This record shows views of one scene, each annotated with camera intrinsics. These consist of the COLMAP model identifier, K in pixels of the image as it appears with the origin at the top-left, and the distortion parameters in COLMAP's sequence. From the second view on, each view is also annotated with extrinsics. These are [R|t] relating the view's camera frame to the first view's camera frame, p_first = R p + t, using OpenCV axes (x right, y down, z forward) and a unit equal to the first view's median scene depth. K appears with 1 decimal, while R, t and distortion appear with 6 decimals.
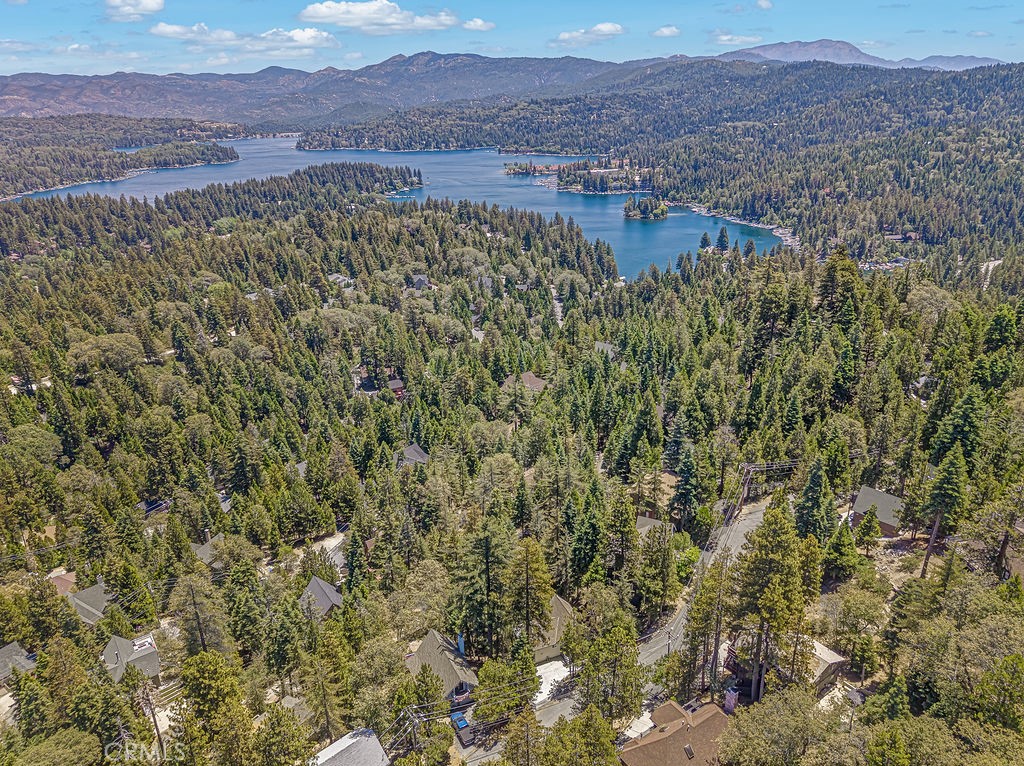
lens RADIAL K [[703.6, 0, 508.6], [0, 703.6, 385.5], [0, 0, 1]] dist [0.004409, -0.000041]
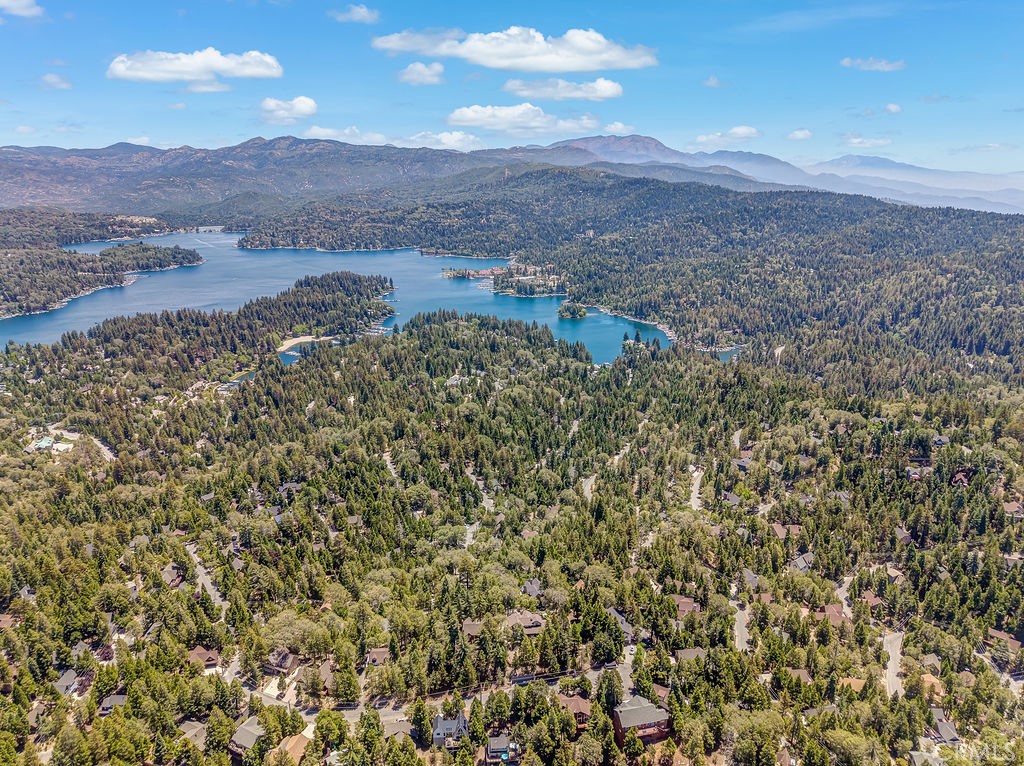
lens RADIAL K [[703.6, 0, 513.9], [0, 703.6, 380.0], [0, 0, 1]] dist [0.004409, -0.000041]
pose [[0.972753, -0.038160, 0.228681, -0.226975], [0.060039, 0.994176, -0.089492, 0.018148], [-0.223934, 0.100784, 0.969379, -0.338396]]
